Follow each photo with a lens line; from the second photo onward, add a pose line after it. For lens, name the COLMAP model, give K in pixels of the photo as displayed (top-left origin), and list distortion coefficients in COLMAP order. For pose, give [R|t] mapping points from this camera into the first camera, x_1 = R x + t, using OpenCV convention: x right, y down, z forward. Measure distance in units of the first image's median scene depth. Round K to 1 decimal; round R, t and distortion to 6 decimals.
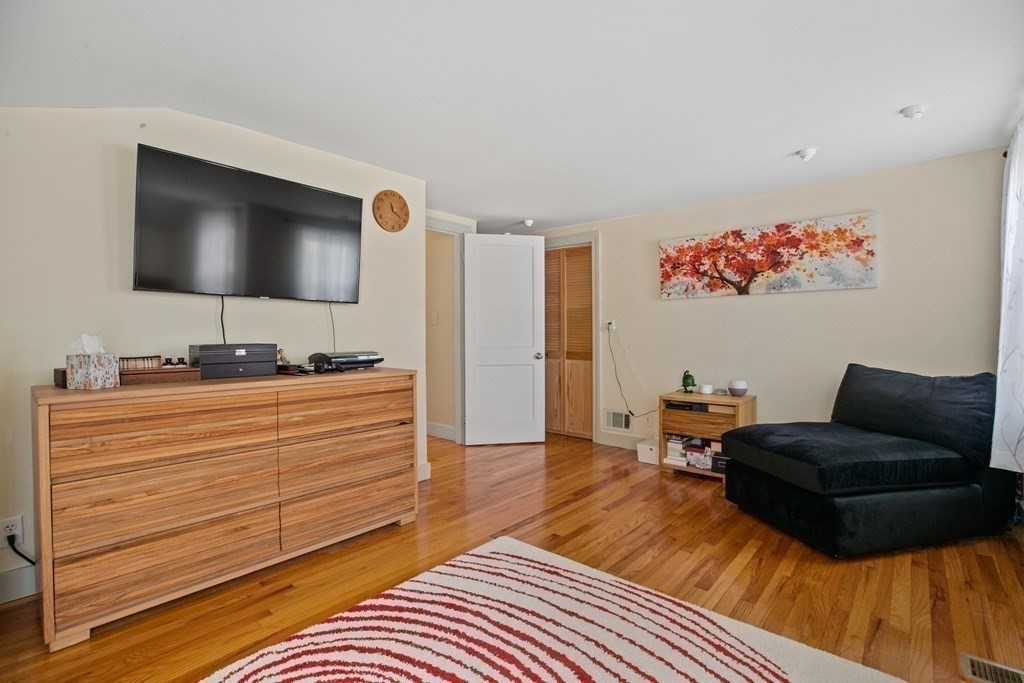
lens RADIAL K [[466.2, 0, 512.8], [0, 466.2, 324.3], [0, 0, 1]] dist [0.000534, -0.000440]
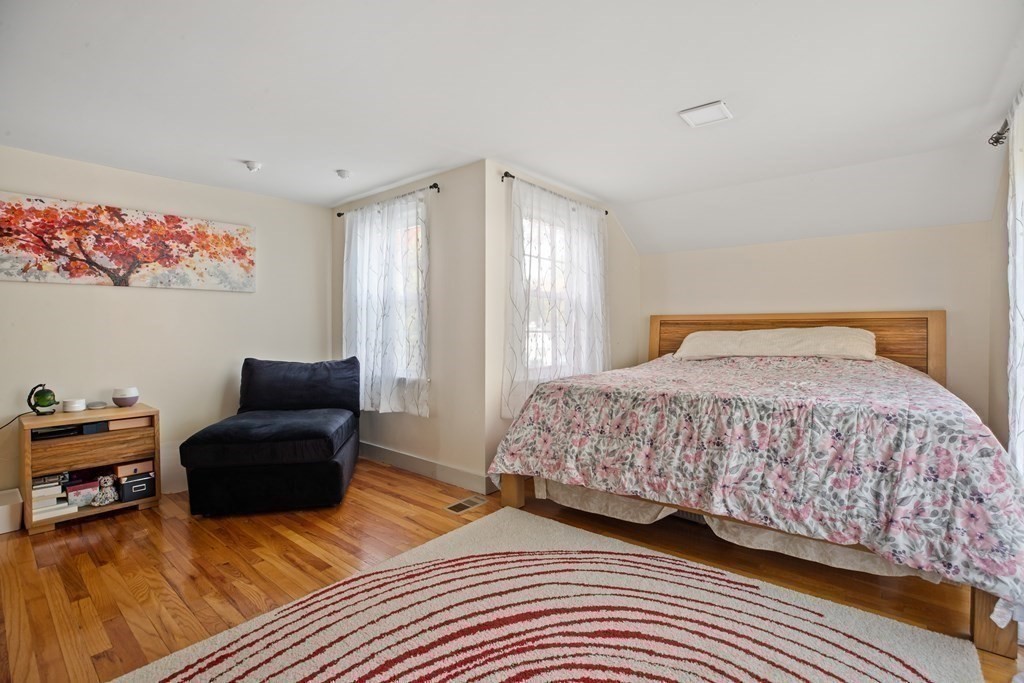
lens RADIAL K [[466.2, 0, 512.8], [0, 466.2, 324.3], [0, 0, 1]] dist [0.000534, -0.000440]
pose [[0.022538, 0.011766, 0.999677, -0.353182], [-0.017527, 0.999782, -0.011372, 0.003169], [-0.999592, -0.017265, 0.022740, 0.292359]]
